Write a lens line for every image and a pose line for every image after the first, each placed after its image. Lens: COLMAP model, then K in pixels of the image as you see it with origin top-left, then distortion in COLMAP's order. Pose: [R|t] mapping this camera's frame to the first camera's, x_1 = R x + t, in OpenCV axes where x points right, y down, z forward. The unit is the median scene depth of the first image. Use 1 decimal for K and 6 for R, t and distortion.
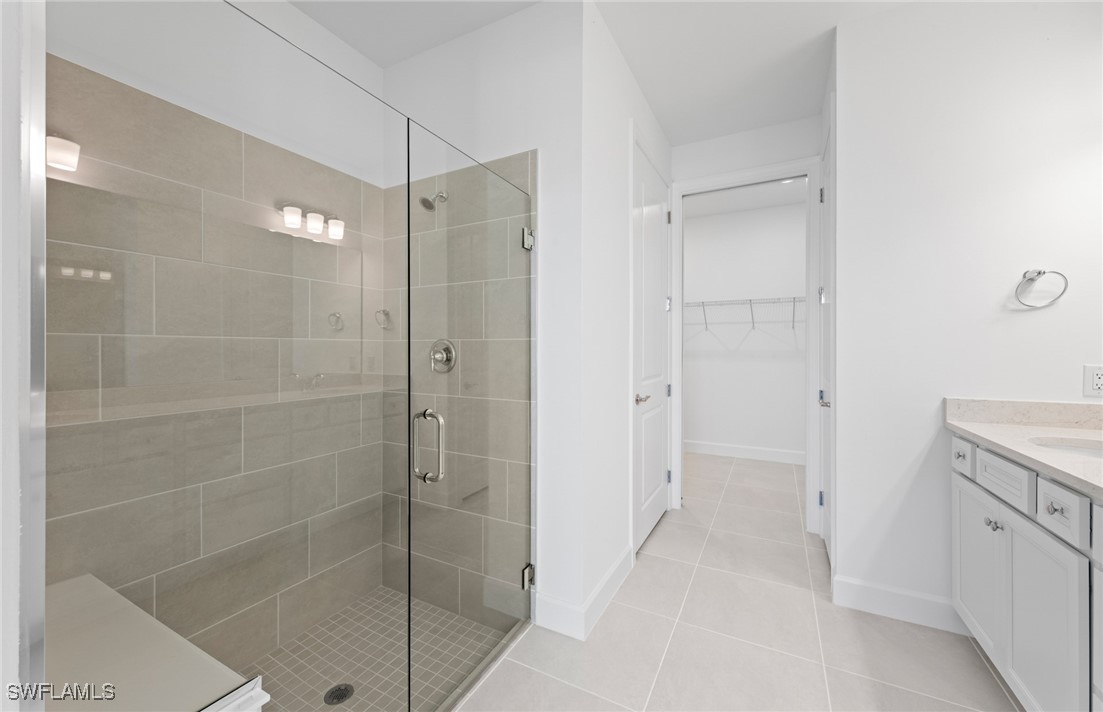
lens RADIAL K [[419.3, 0, 551.5], [0, 419.3, 356.0], [0, 0, 1]] dist [-0.002355, -0.000471]
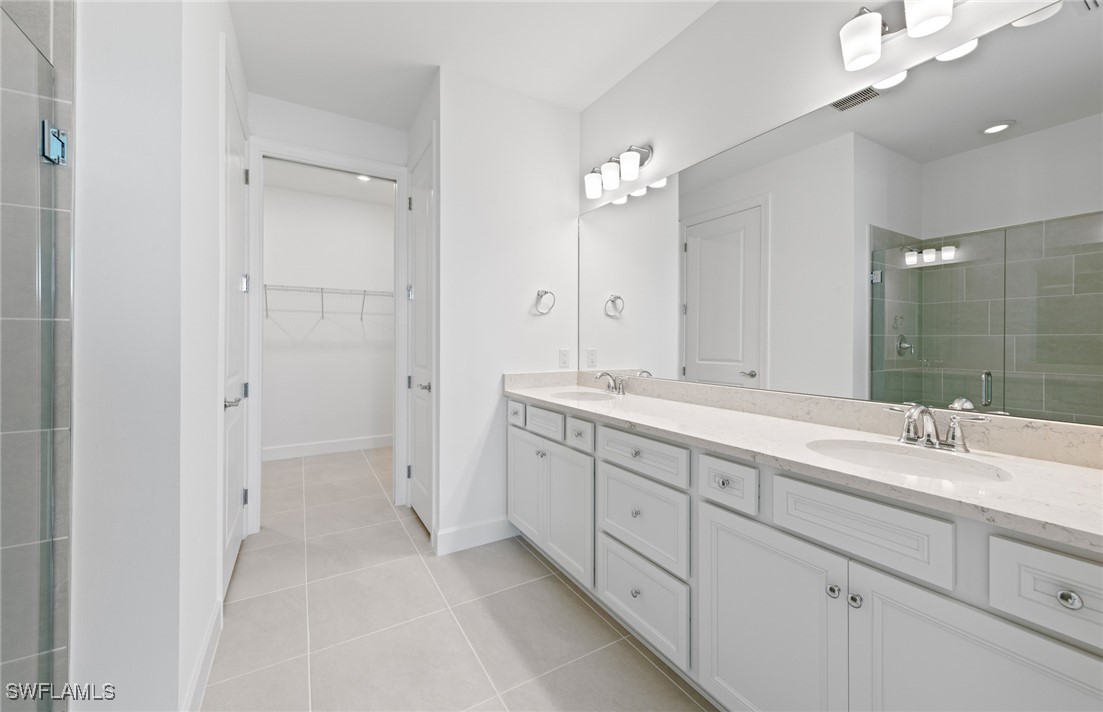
lens RADIAL K [[421.0, 0, 551.0], [0, 421.0, 347.0], [0, 0, 1]] dist [0.008893, -0.000191]
pose [[0.522301, -0.013123, 0.852660, -0.169113], [0.013223, 0.999886, 0.007289, 0.000241], [-0.852659, 0.007468, 0.522415, 0.107816]]
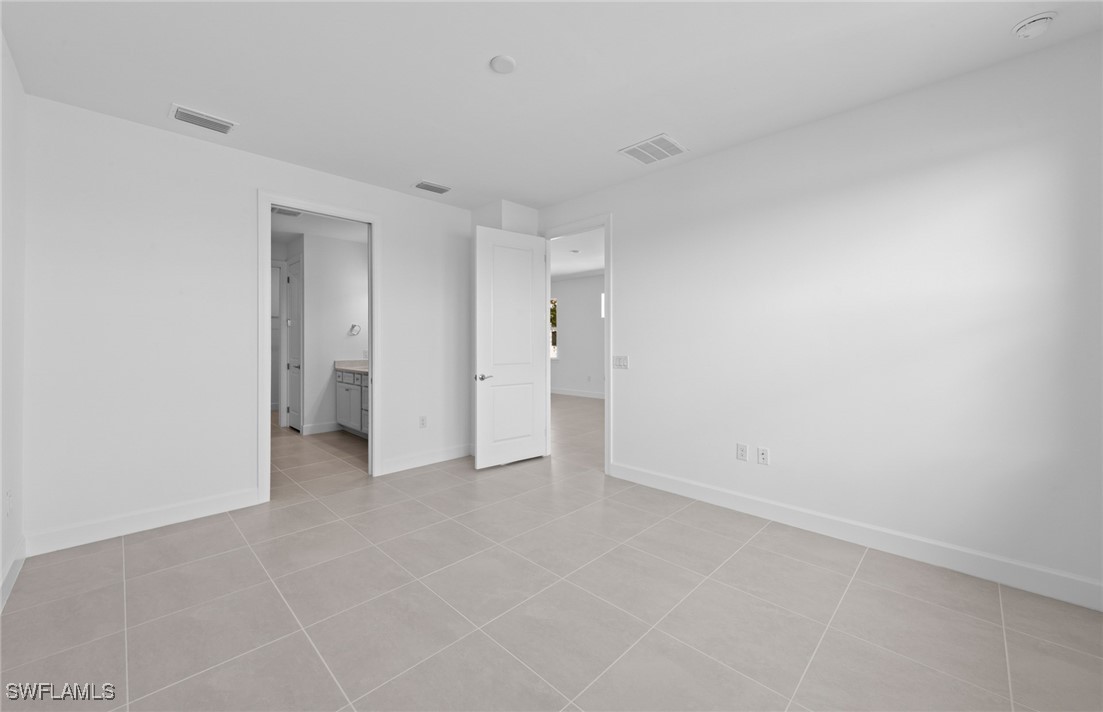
lens RADIAL K [[421.0, 0, 551.0], [0, 421.0, 347.0], [0, 0, 1]] dist [0.008893, -0.000191]
pose [[0.290056, -0.012217, 0.956932, -1.587811], [0.012404, 0.999883, 0.009006, -0.014867], [-0.956929, 0.009258, 0.290173, -1.453224]]
